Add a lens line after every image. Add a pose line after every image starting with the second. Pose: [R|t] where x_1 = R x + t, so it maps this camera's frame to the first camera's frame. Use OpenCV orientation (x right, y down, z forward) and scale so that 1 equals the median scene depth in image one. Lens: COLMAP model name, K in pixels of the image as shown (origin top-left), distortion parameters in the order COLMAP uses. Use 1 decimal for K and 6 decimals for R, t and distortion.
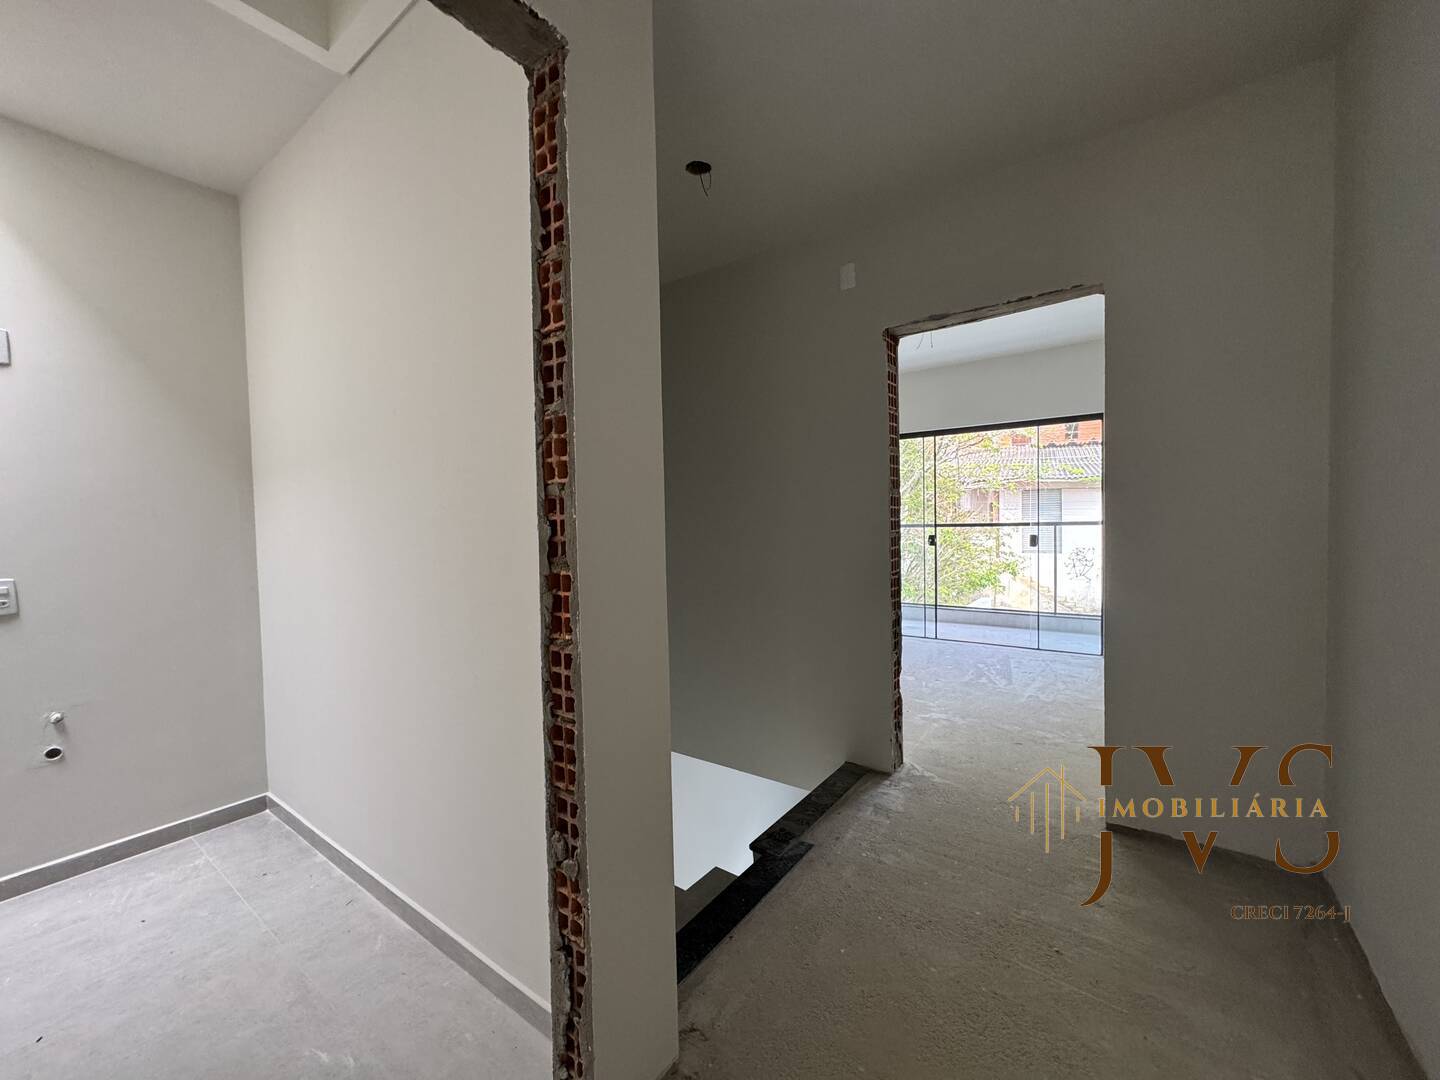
lens RADIAL K [[575.8, 0, 719.9], [0, 575.8, 539.0], [0, 0, 1]] dist [-0.002973, 0.000587]
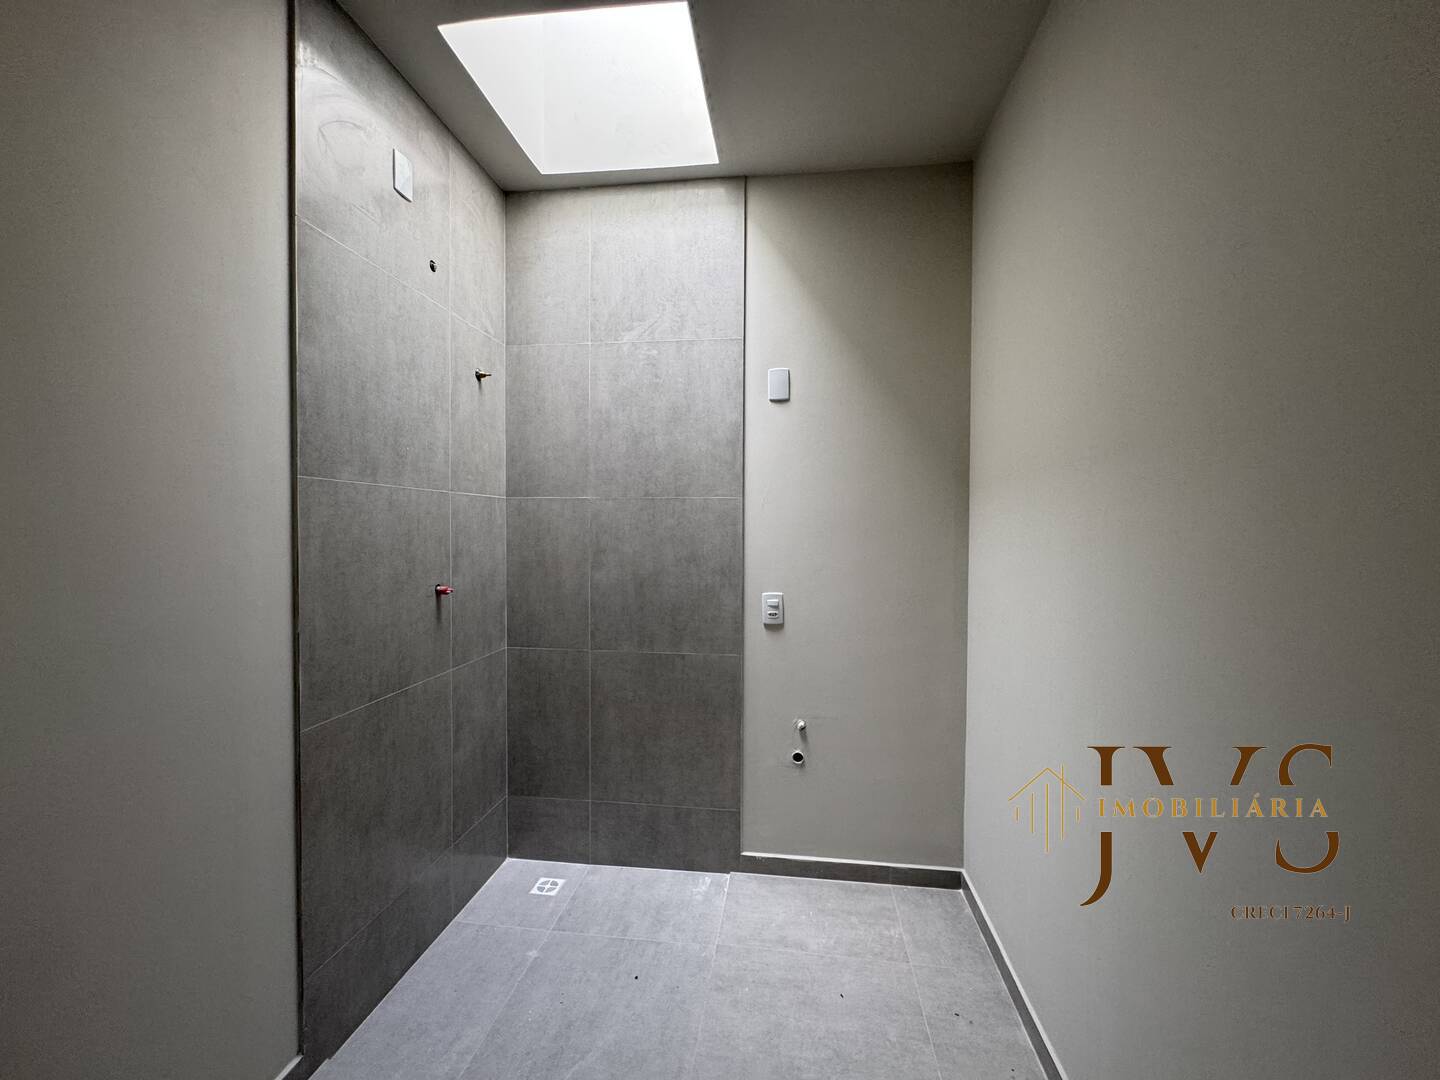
lens RADIAL K [[575.8, 0, 719.9], [0, 575.8, 539.0], [0, 0, 1]] dist [-0.002973, 0.000587]
pose [[0.477107, 0.041318, -0.877873, -0.301909], [-0.046176, 0.998693, 0.021908, -0.051677], [0.877631, 0.030084, 0.478391, 0.343711]]
